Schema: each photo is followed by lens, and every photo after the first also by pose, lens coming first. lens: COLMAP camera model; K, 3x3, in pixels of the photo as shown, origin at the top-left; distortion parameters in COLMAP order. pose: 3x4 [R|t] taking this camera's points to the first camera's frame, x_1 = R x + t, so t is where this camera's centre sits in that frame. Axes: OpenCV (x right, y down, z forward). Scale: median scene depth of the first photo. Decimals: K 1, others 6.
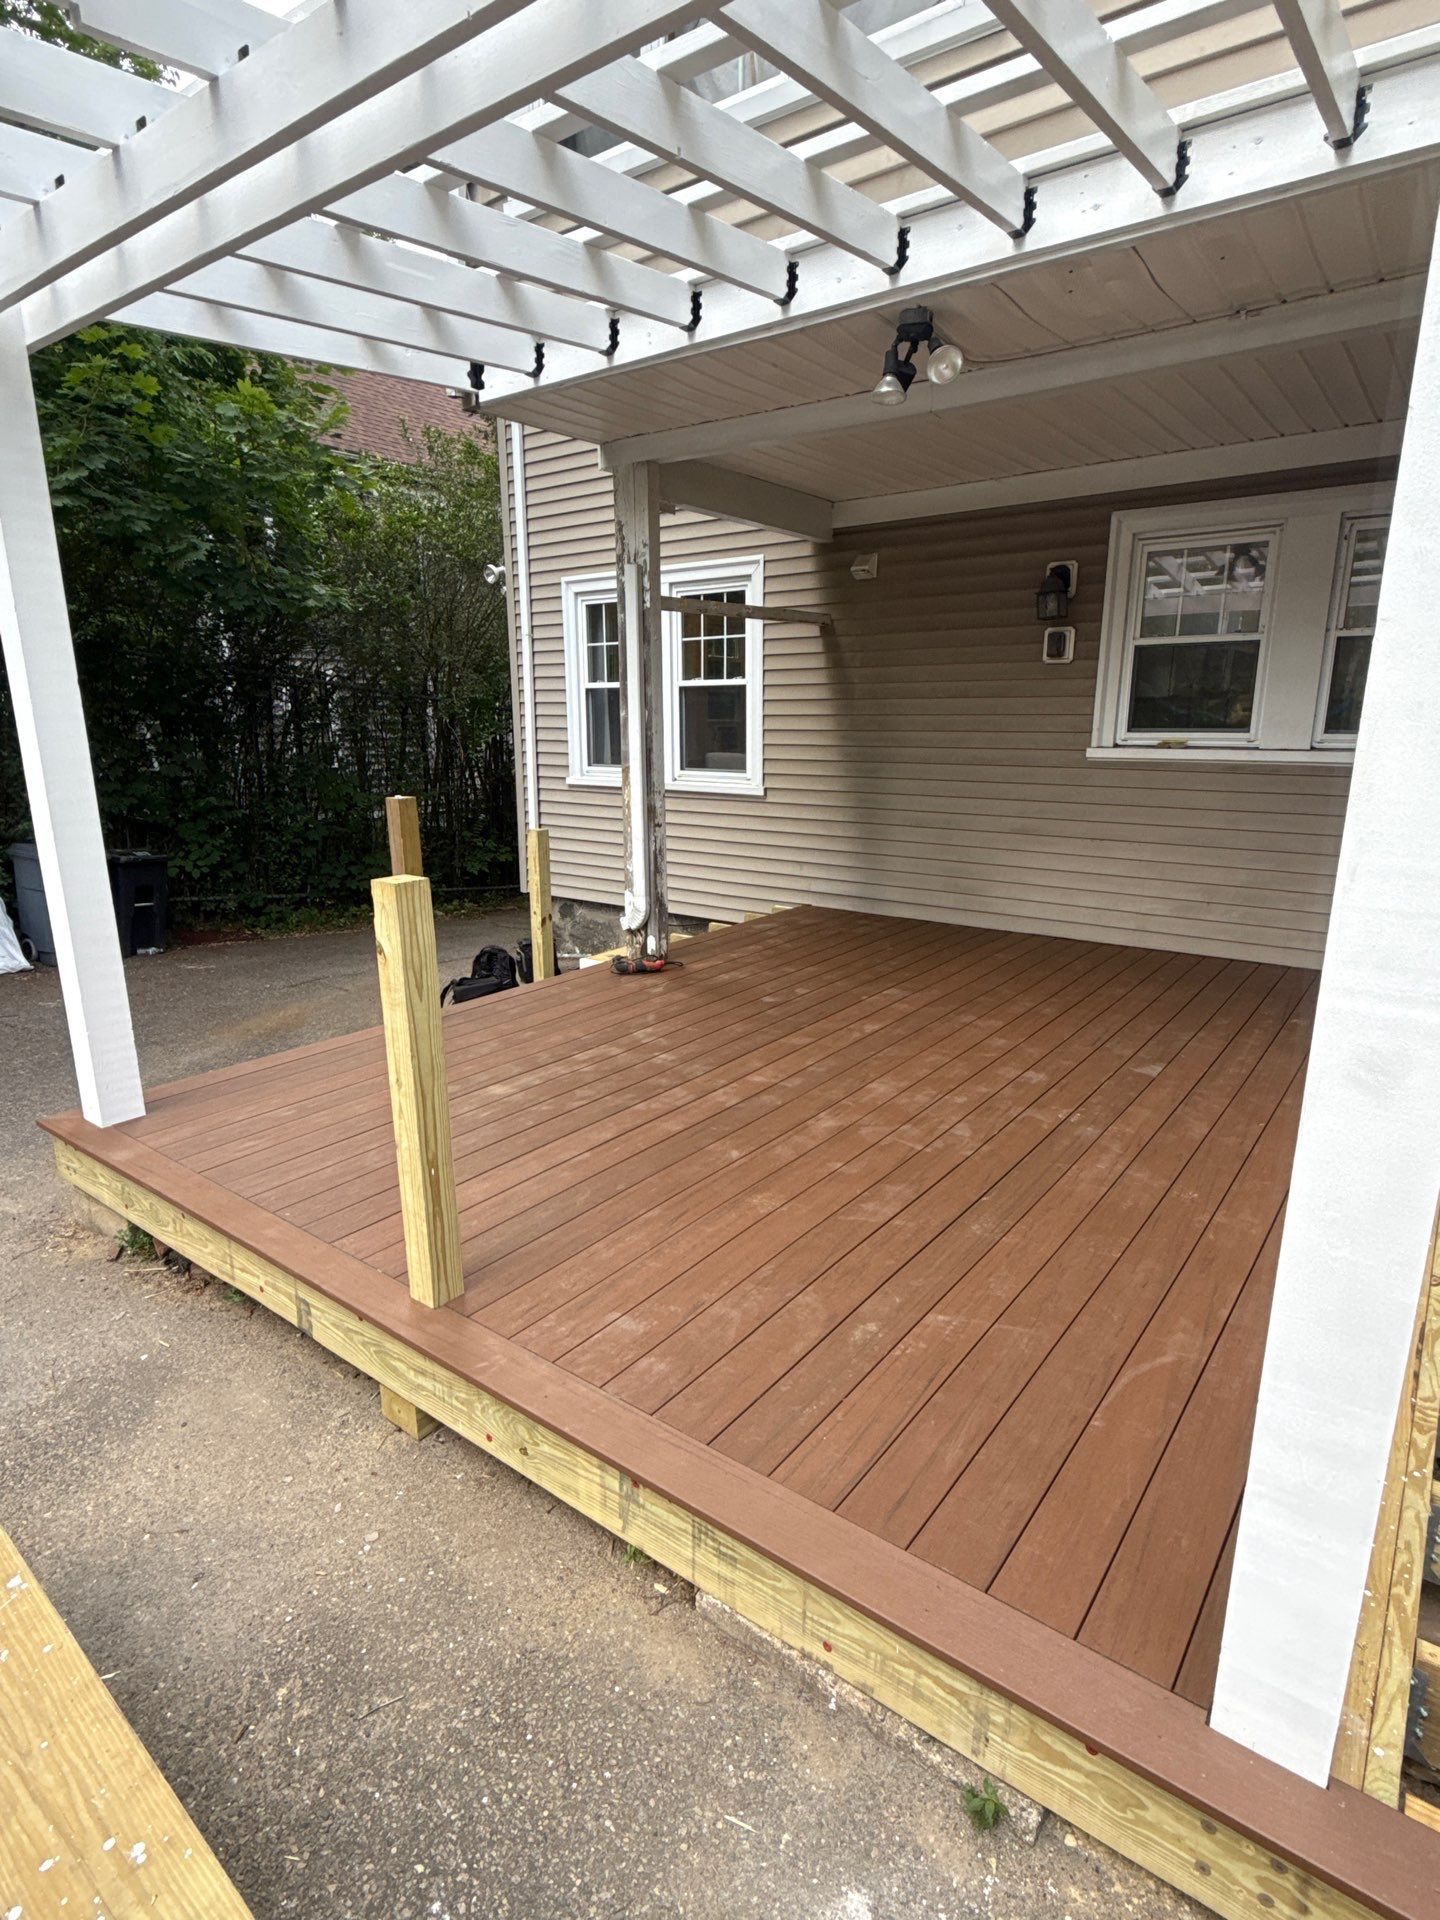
lens RADIAL K [[1025.9, 0, 724.8], [0, 1025.9, 986.8], [0, 0, 1]] dist [0.026513, 0.000038]
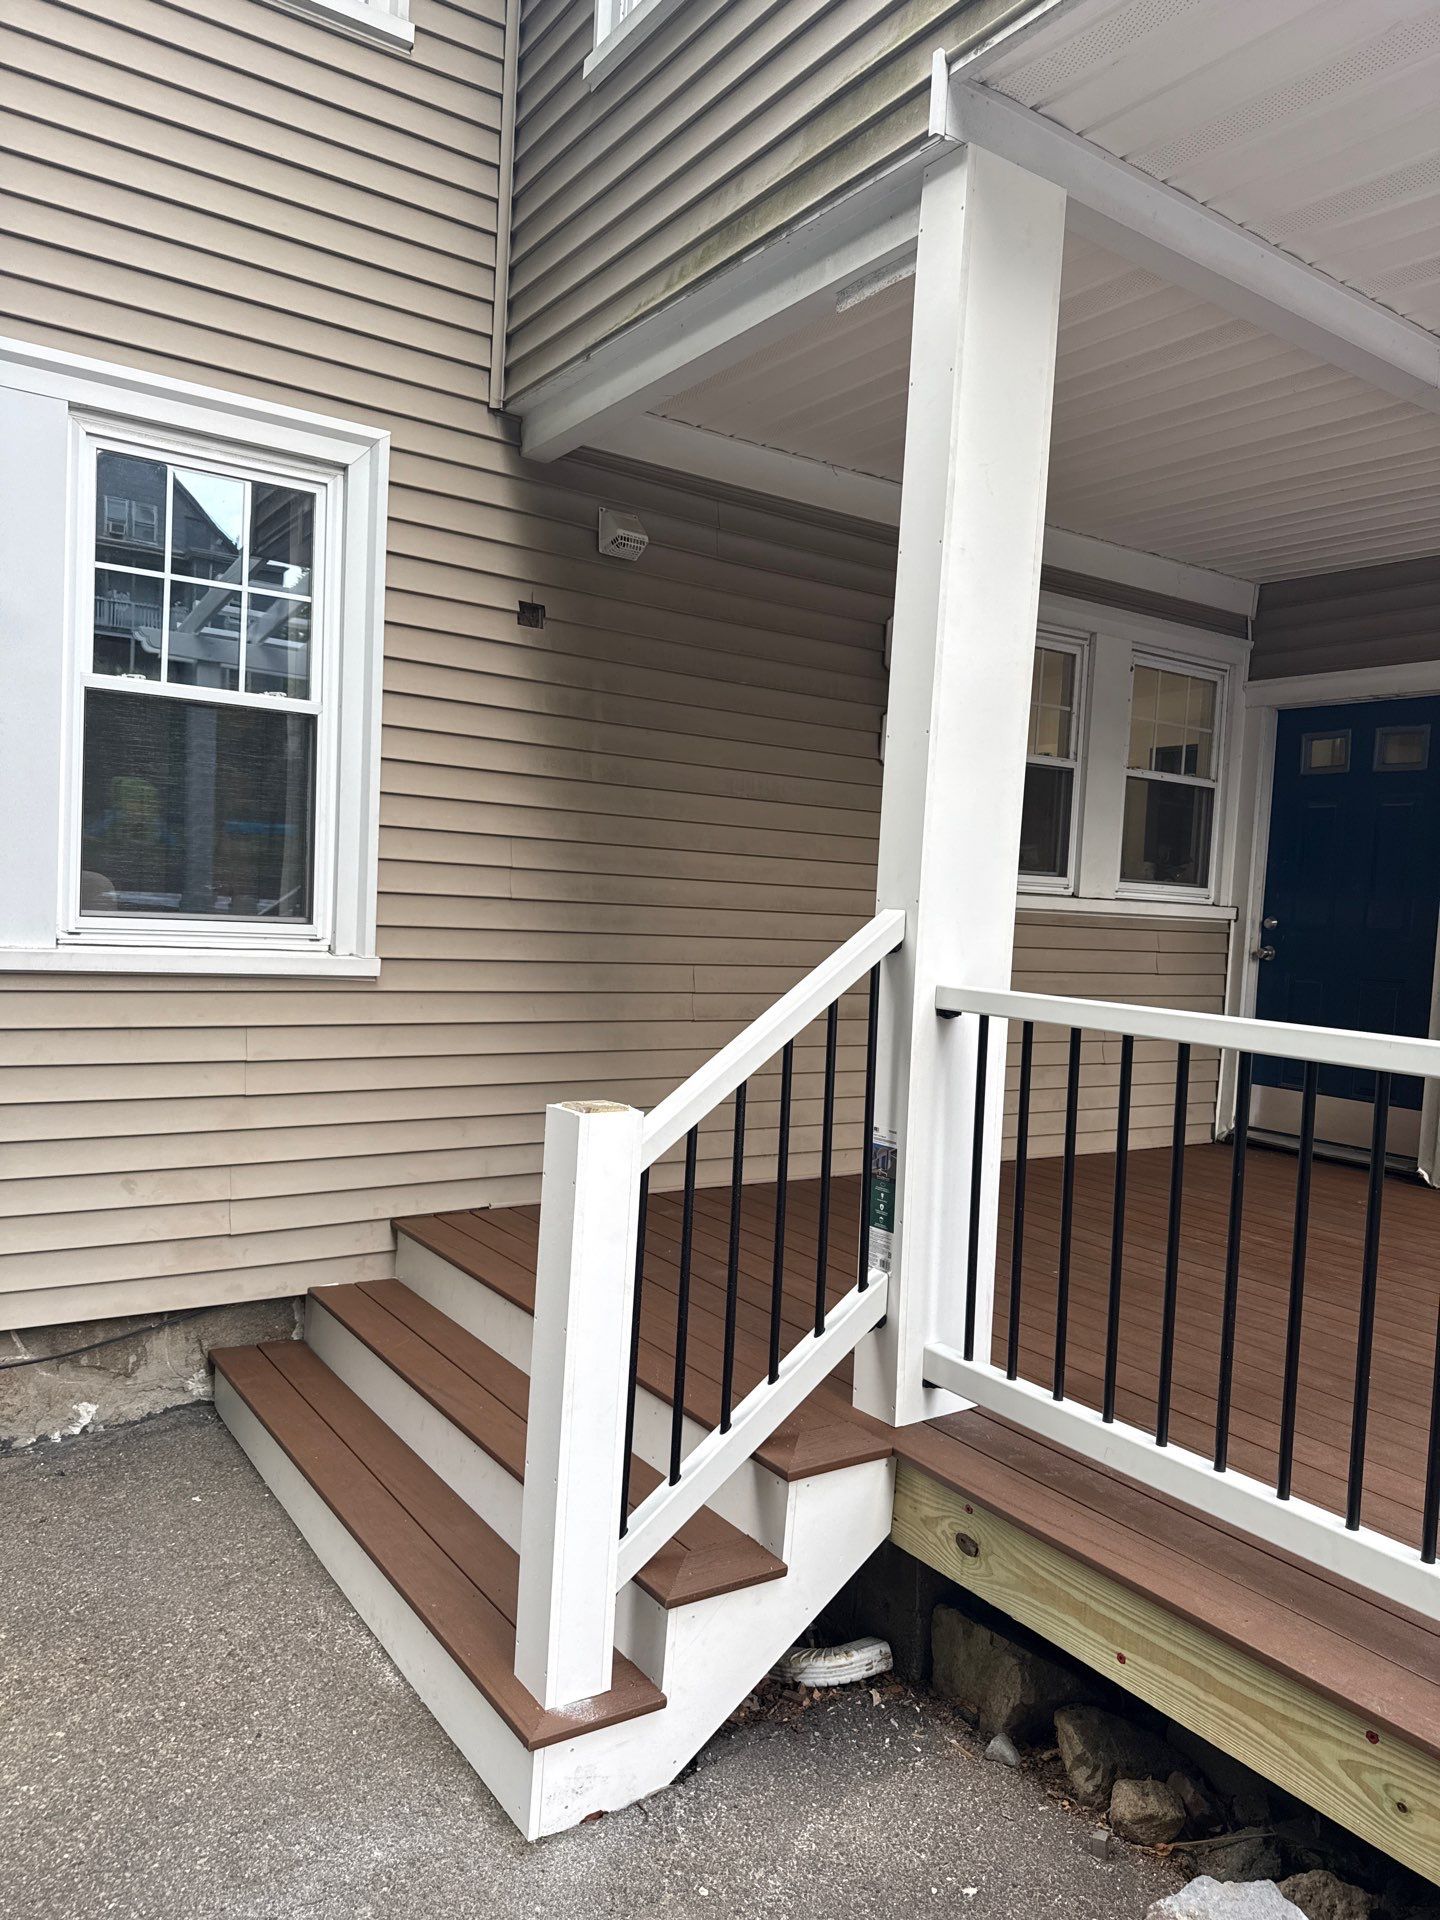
lens RADIAL K [[1343.9, 0, 721.5], [0, 1343.9, 968.7], [0, 0, 1]] dist [0.027112, -0.036325]
pose [[0.327956, -0.030069, 0.944214, -0.534897], [0.194690, 0.980189, -0.036407, -0.174553], [-0.924414, 0.195769, 0.327313, 0.848224]]
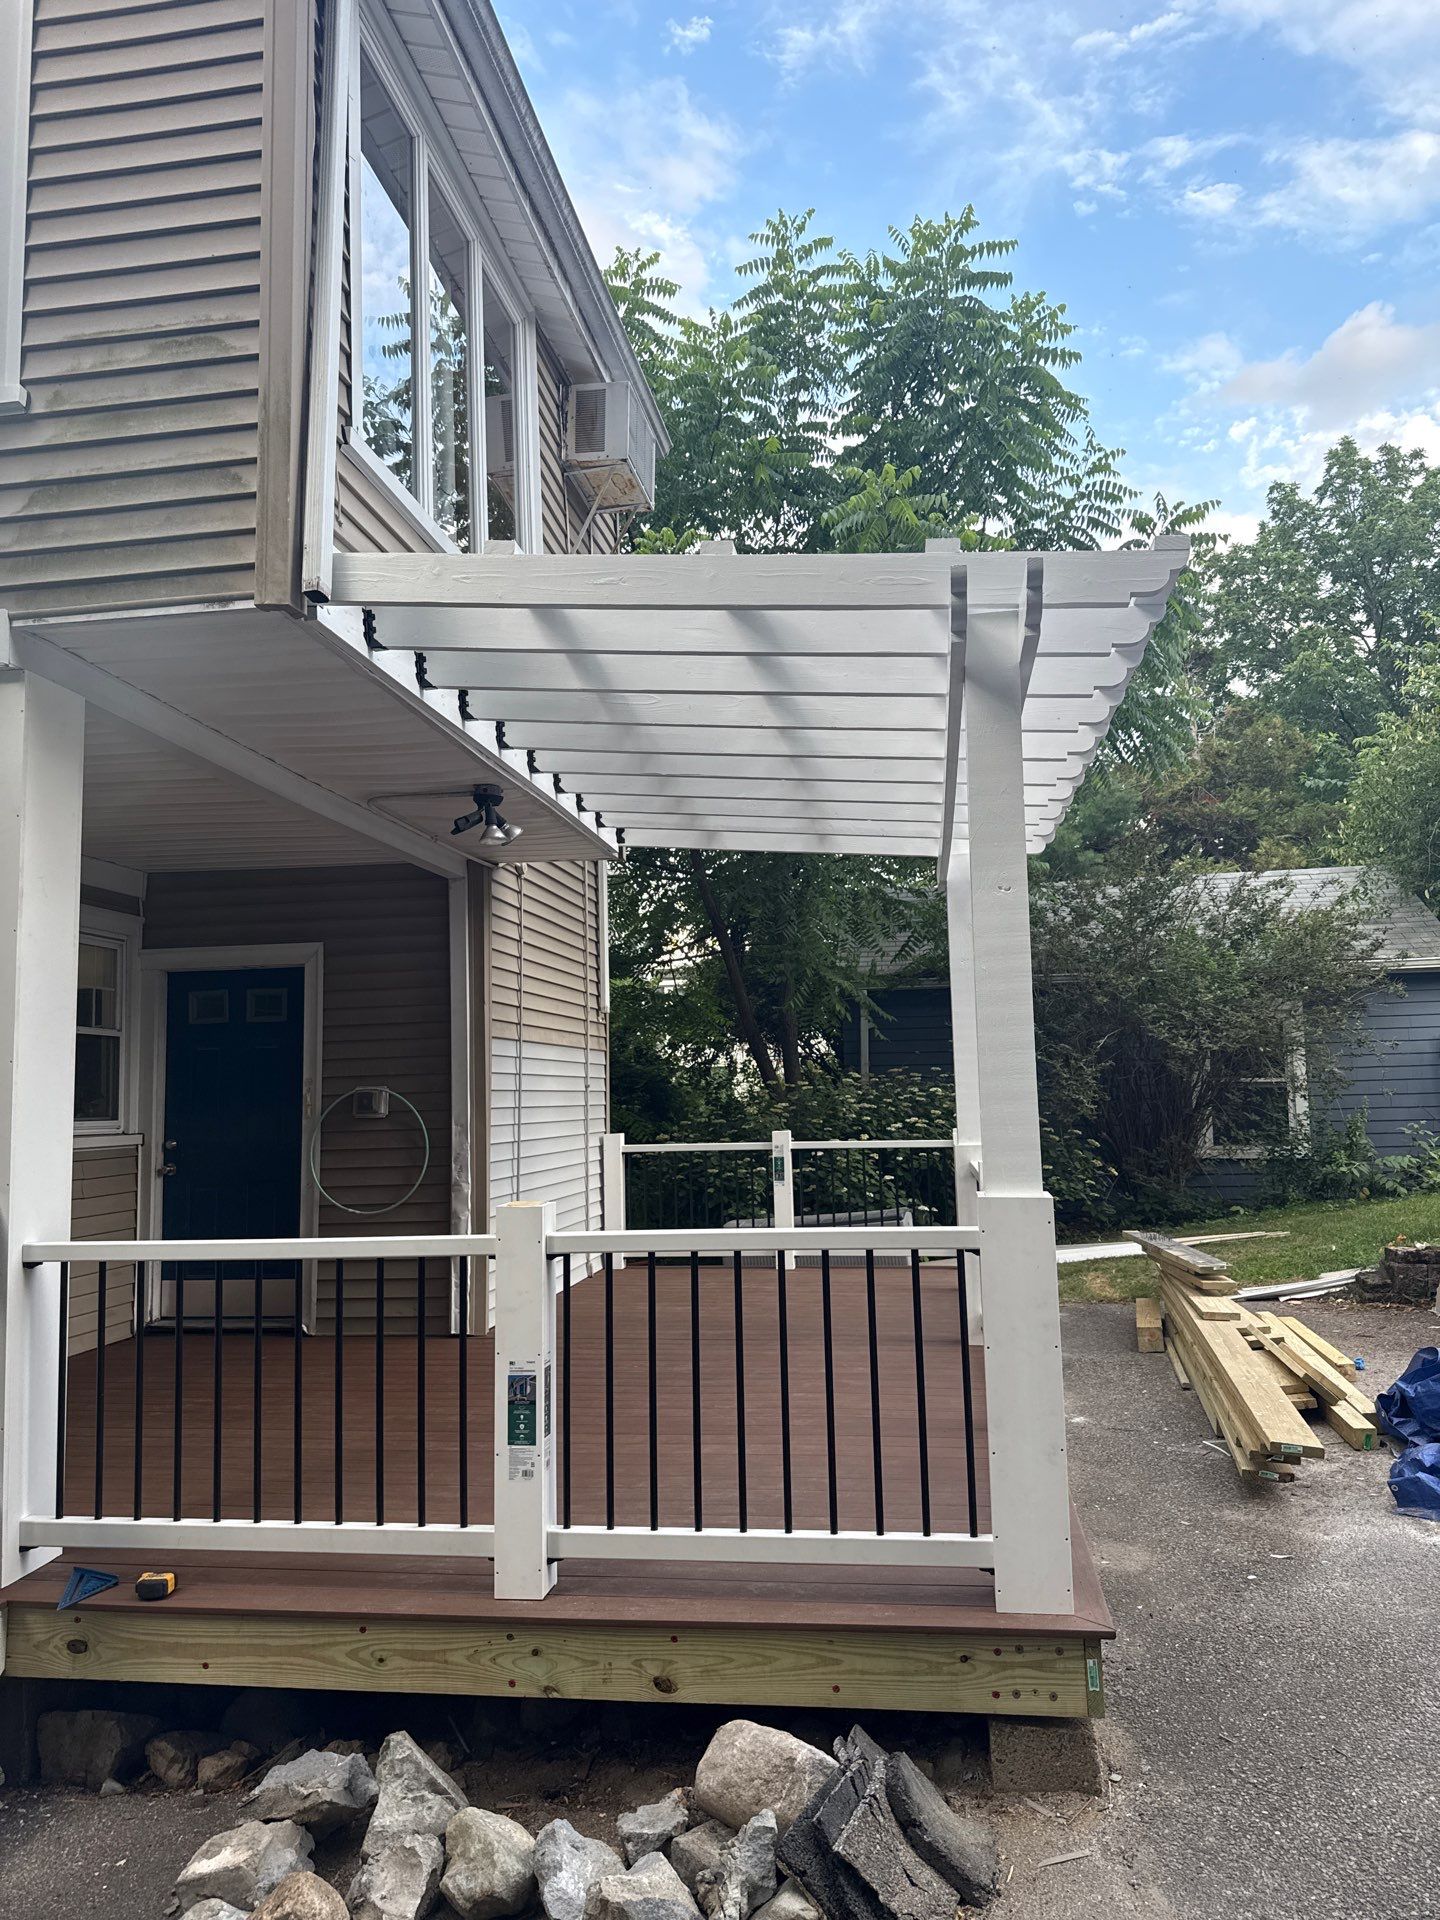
lens RADIAL K [[1343.9, 0, 721.5], [0, 1343.9, 968.7], [0, 0, 1]] dist [0.027112, -0.036325]
pose [[-0.472050, 0.097727, 0.876138, -0.799954], [0.251801, 0.967381, 0.027762, -0.231692], [-0.844846, 0.233718, -0.481260, 0.928330]]
